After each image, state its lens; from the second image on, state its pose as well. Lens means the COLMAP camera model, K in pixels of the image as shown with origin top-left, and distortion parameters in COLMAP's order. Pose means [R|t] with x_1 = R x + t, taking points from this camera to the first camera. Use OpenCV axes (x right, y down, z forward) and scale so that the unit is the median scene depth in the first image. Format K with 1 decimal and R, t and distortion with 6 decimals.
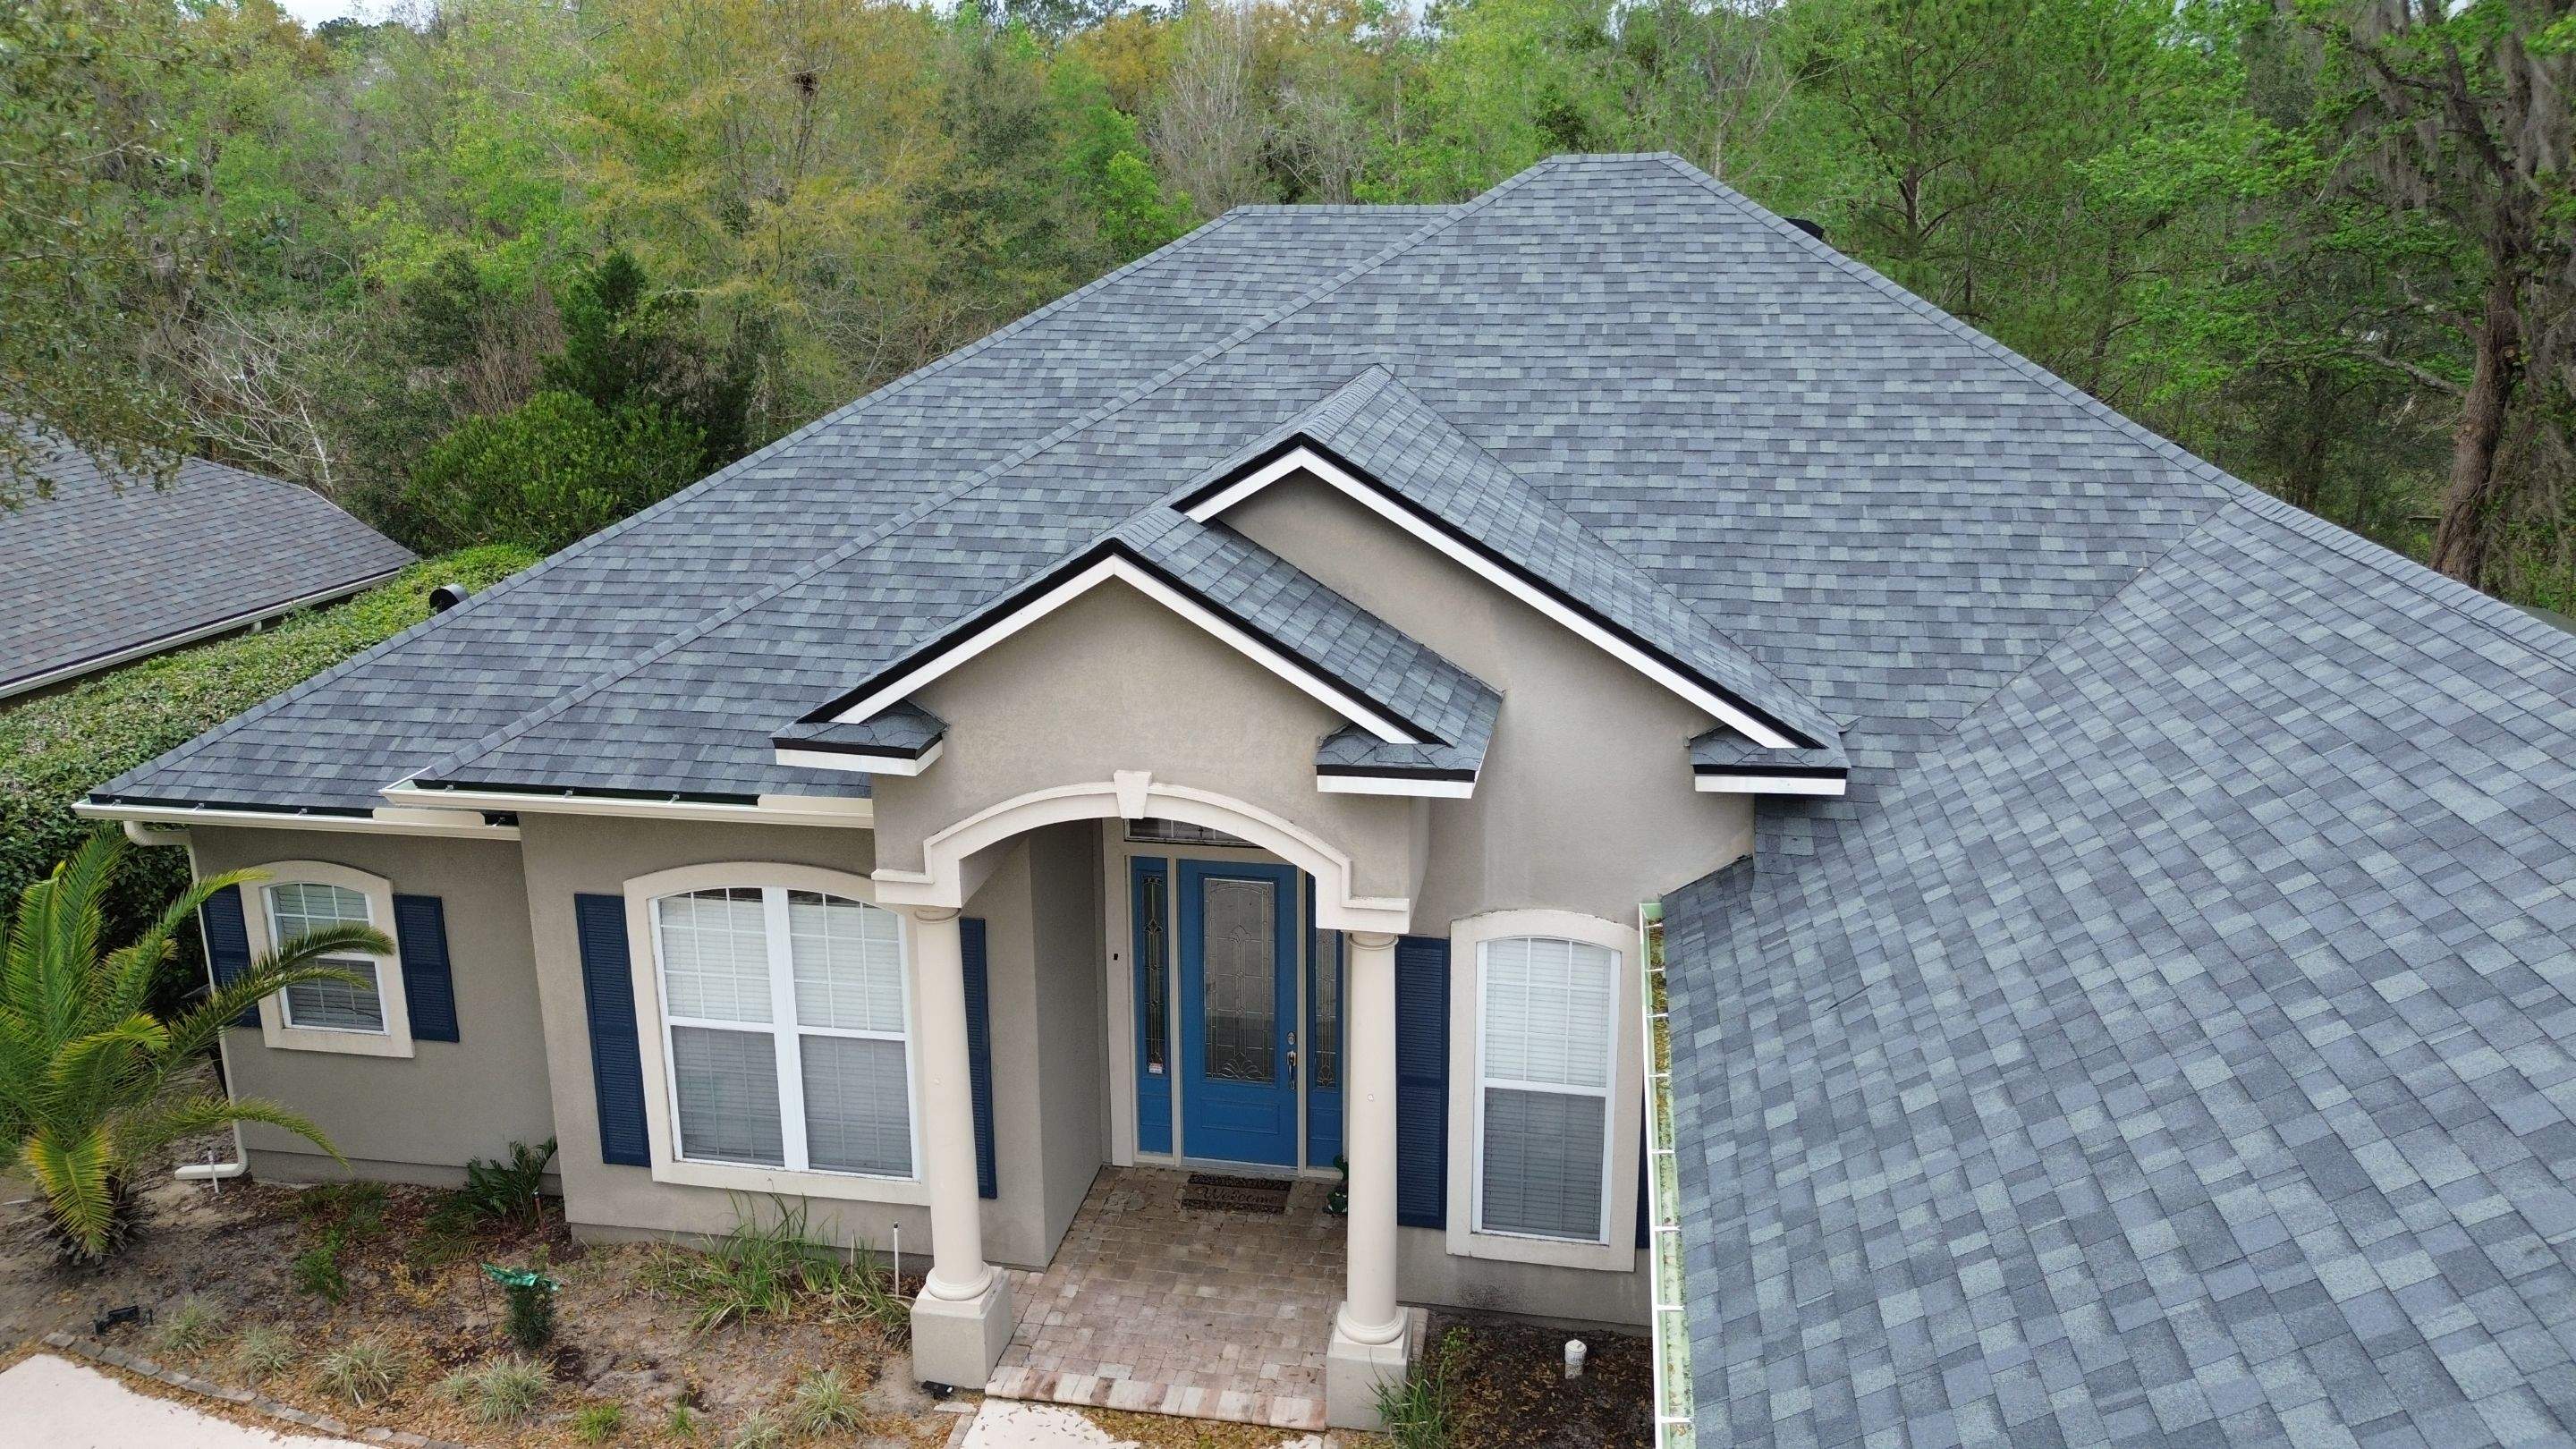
lens RADIAL K [[1832.0, 0, 1294.2], [0, 1832.0, 717.7], [0, 0, 1]] dist [0.066174, -0.061202]
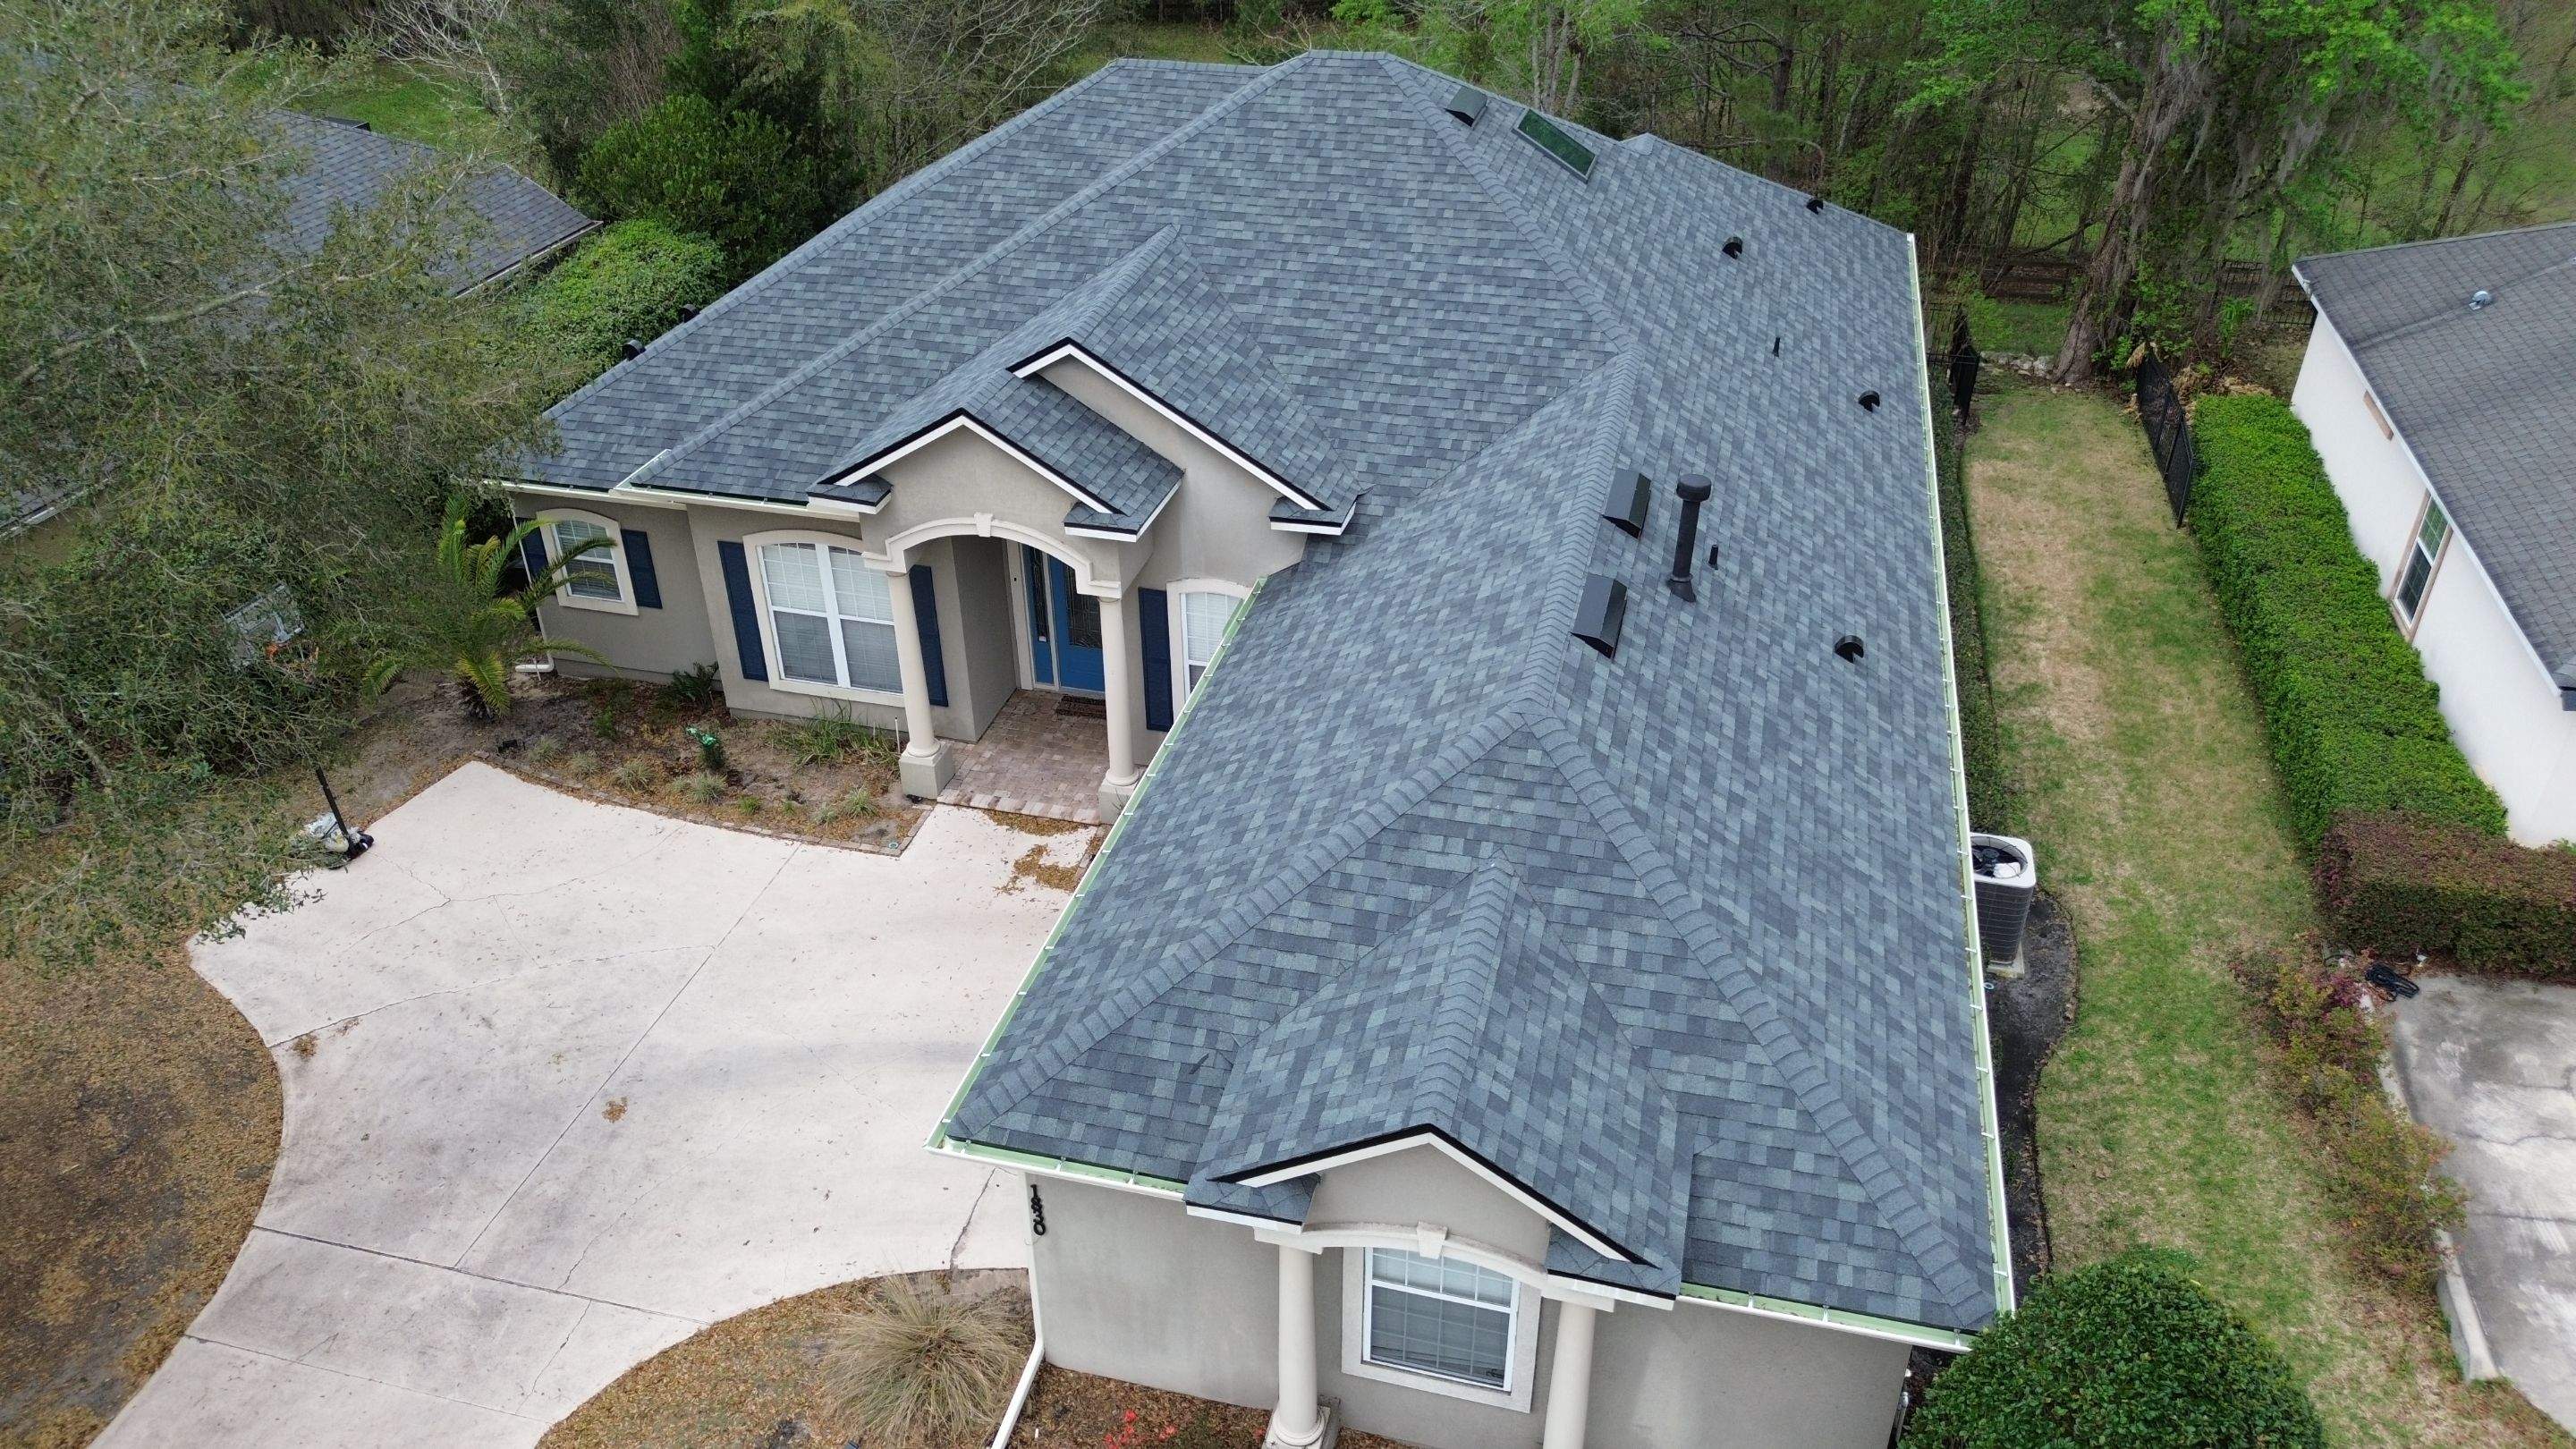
lens RADIAL K [[1825.7, 0, 1294.2], [0, 1825.7, 723.9], [0, 0, 1]] dist [0.084091, -0.085918]
pose [[0.997002, 0.039588, -0.066475, 0.334803], [-0.018761, 0.957243, 0.288677, -0.285491], [0.075060, -0.286564, 0.955116, -0.815433]]
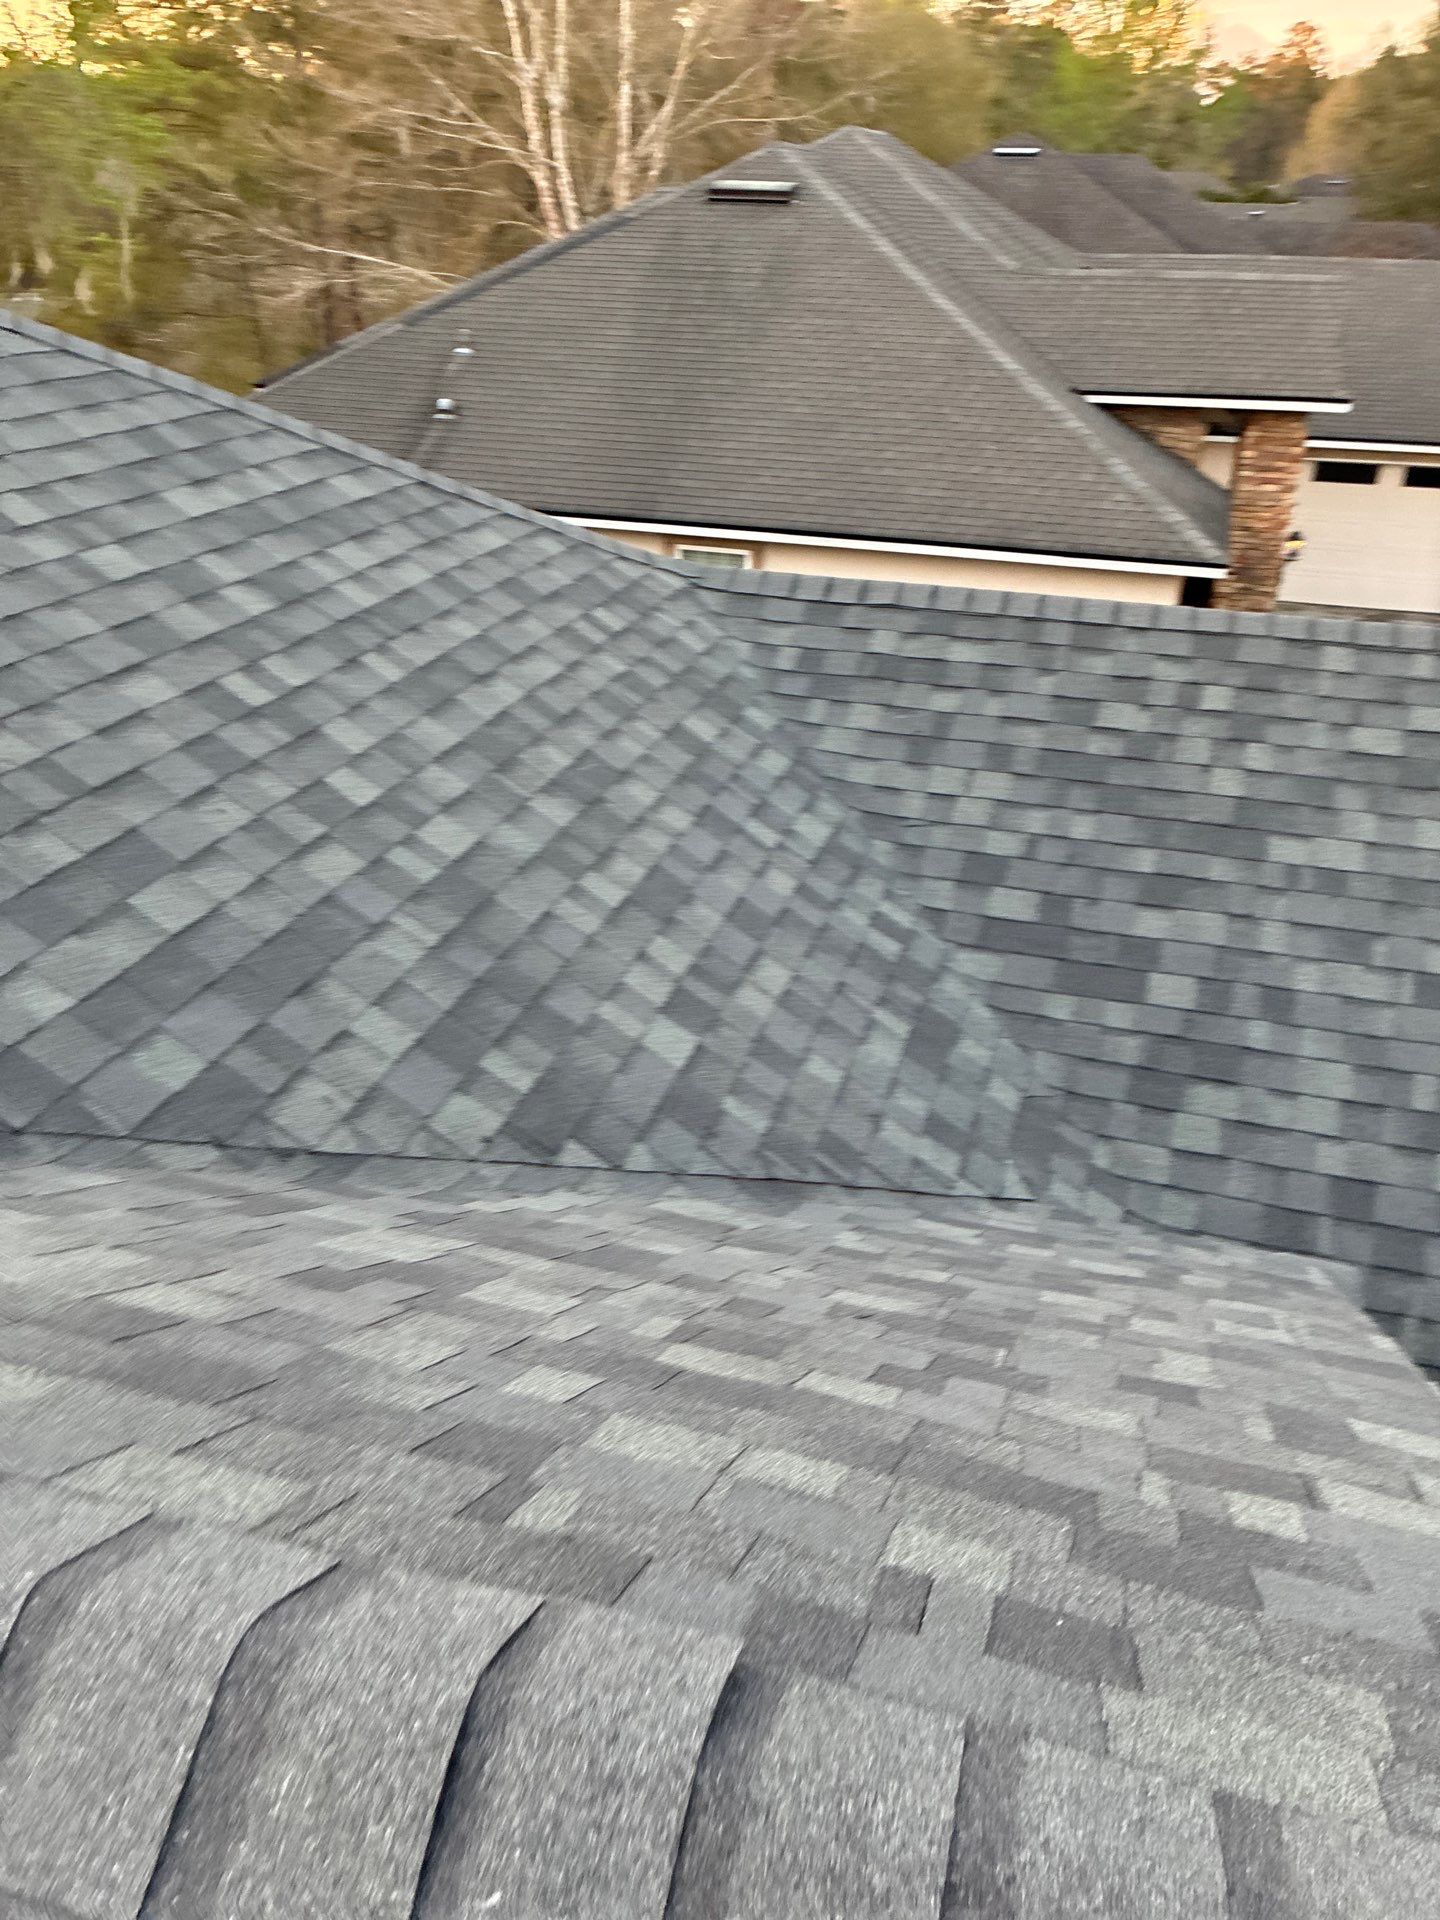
lens RADIAL K [[1423.7, 0, 718.7], [0, 1423.7, 1002.4], [0, 0, 1]] dist [0.007855, 0.002534]
pose [[0.125319, -0.476181, 0.870372, -0.023982], [0.255504, 0.863186, 0.435462, -0.216158], [-0.958652, 0.167812, 0.229839, 0.913624]]
